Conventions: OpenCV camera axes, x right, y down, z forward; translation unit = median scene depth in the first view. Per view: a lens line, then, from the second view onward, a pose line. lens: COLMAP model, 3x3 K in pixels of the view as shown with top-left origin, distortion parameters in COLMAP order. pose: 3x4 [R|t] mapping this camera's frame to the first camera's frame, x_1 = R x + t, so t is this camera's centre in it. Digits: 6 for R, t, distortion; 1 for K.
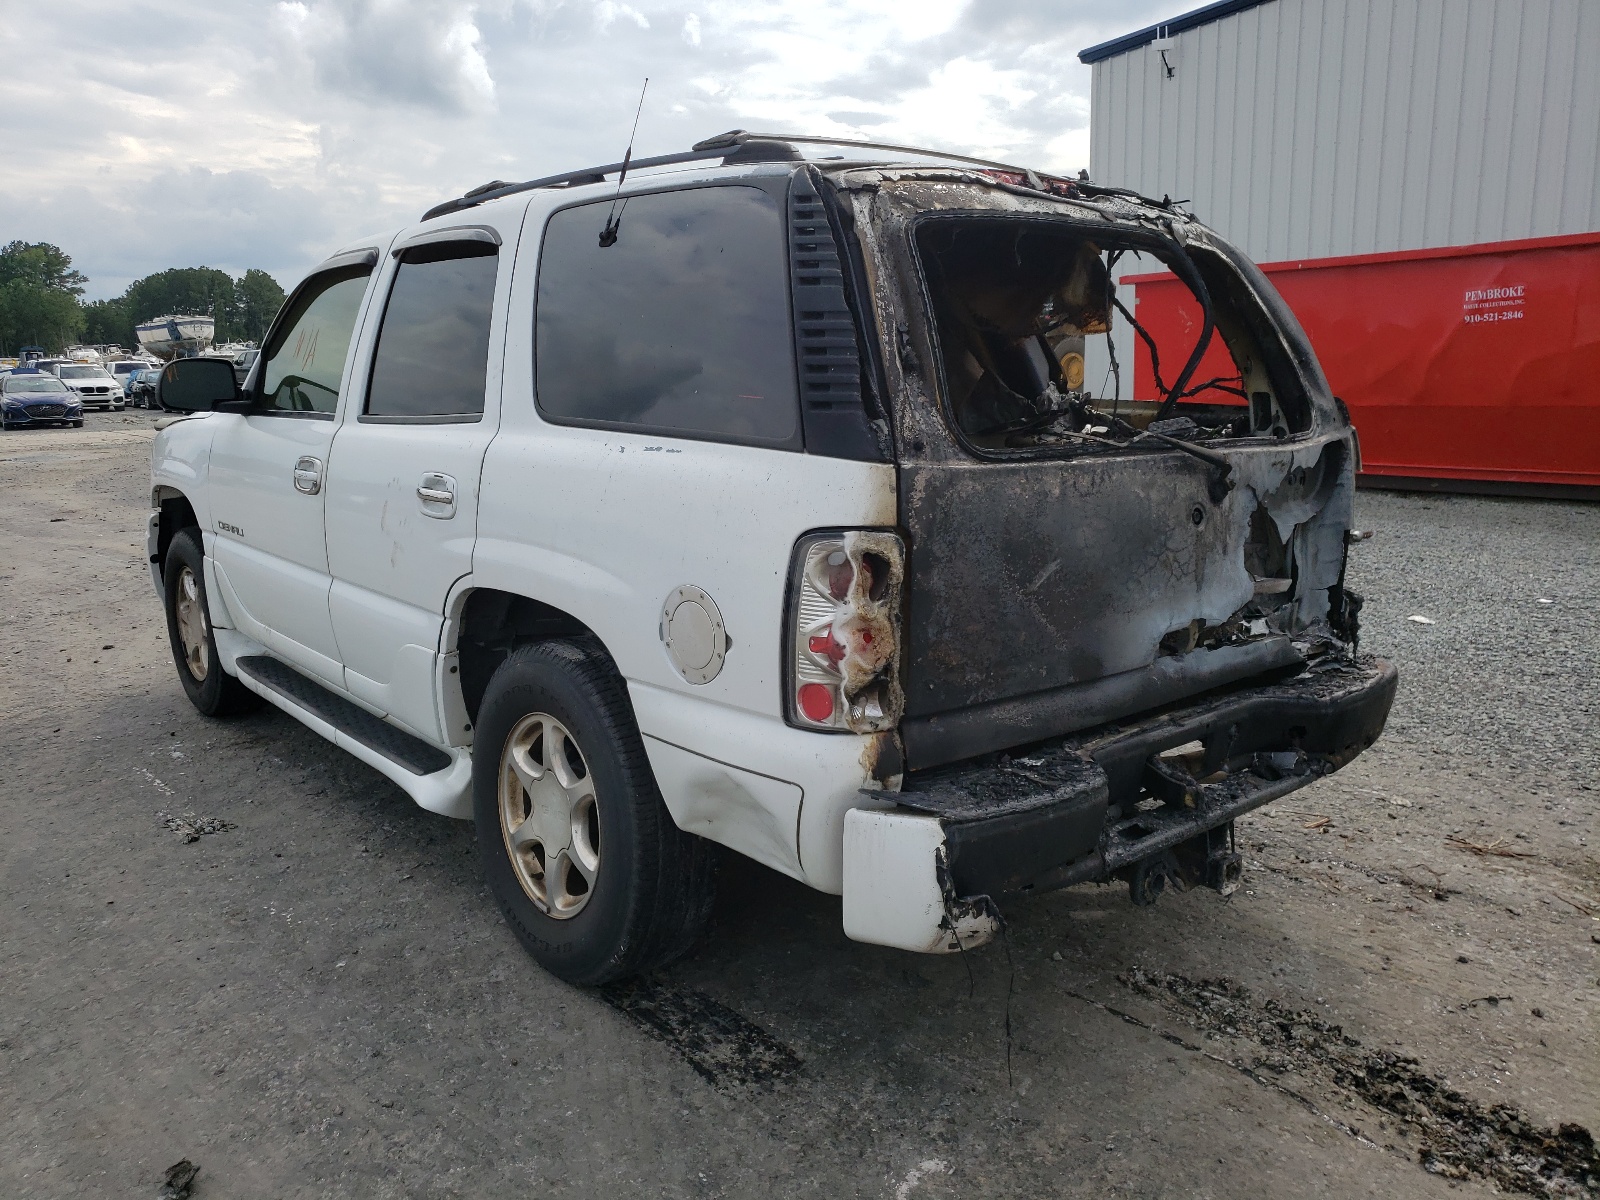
lens RADIAL K [[1220.0, 0, 794.0], [0, 1220.0, 599.9], [0, 0, 1]] dist [0.015552, 0.007438]
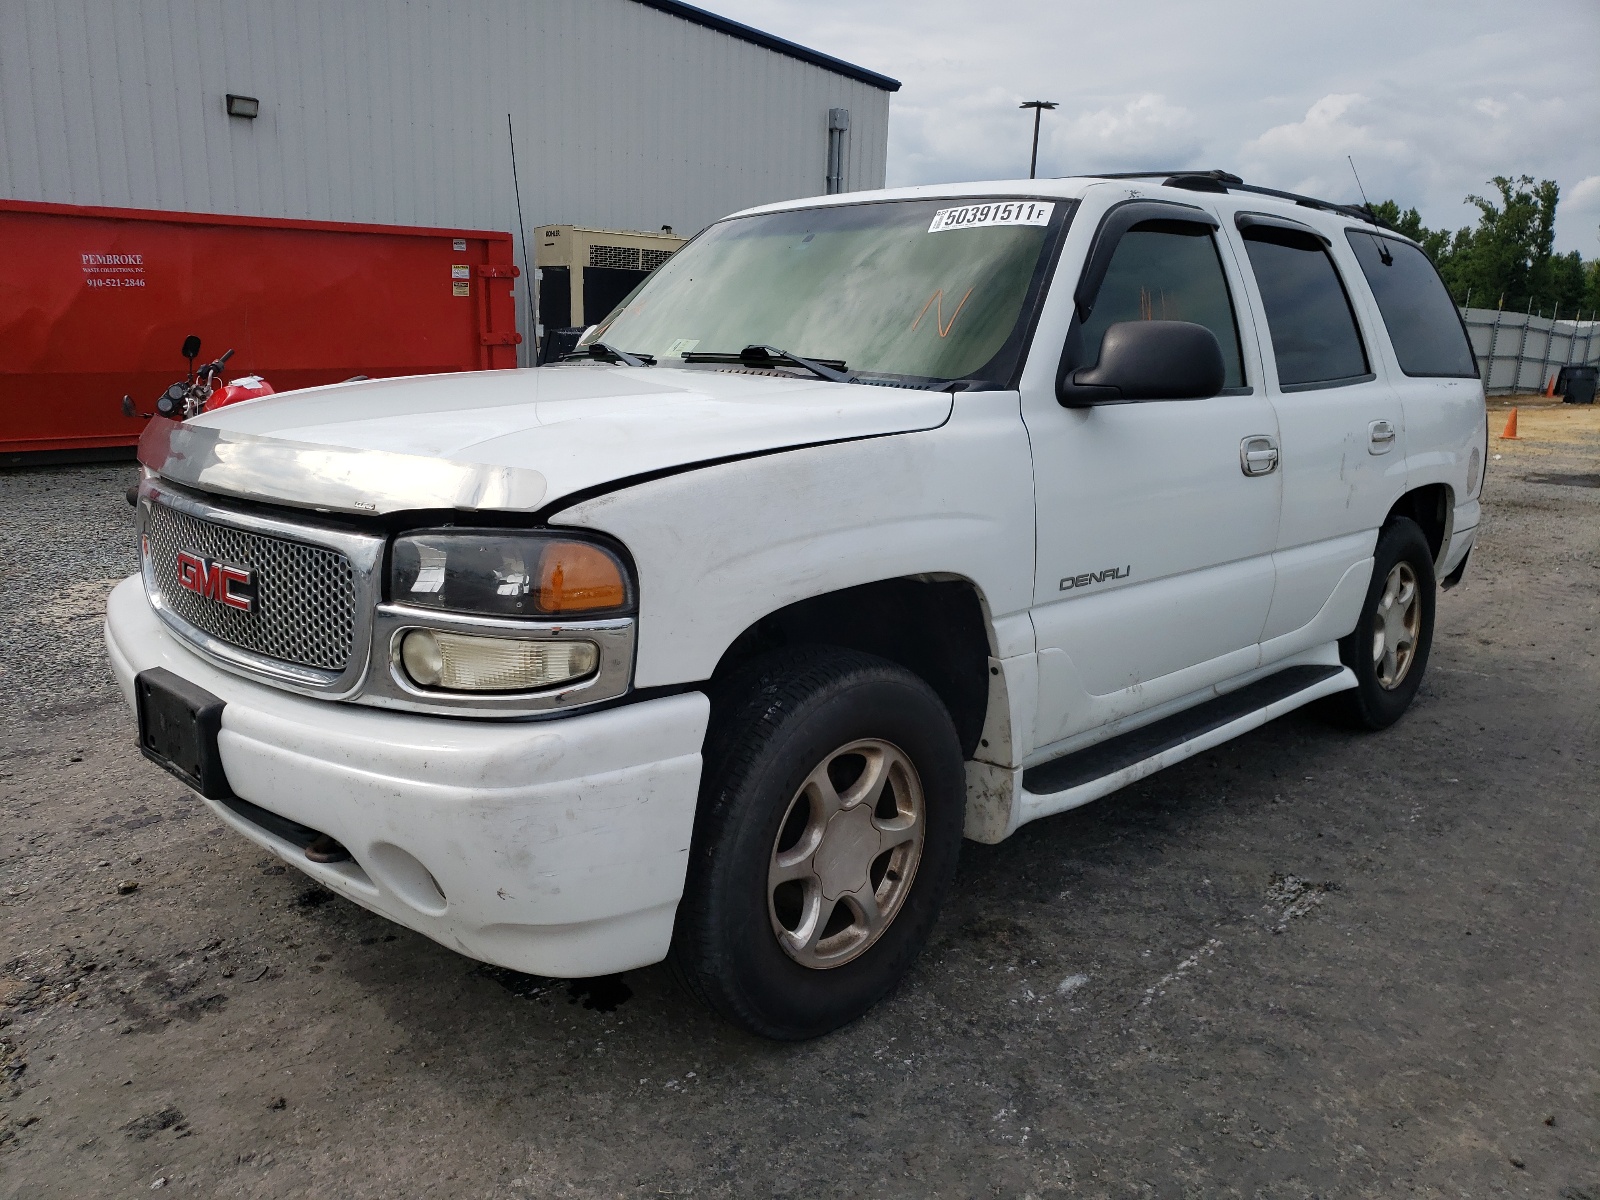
lens RADIAL K [[1220.0, 0, 794.0], [0, 1220.0, 599.9], [0, 0, 1]] dist [0.015552, 0.007438]
pose [[-0.077125, -0.203430, 0.976047, -1.131612], [0.174978, 0.961007, 0.214122, -0.223667], [-0.981547, 0.187301, -0.038522, 1.222451]]
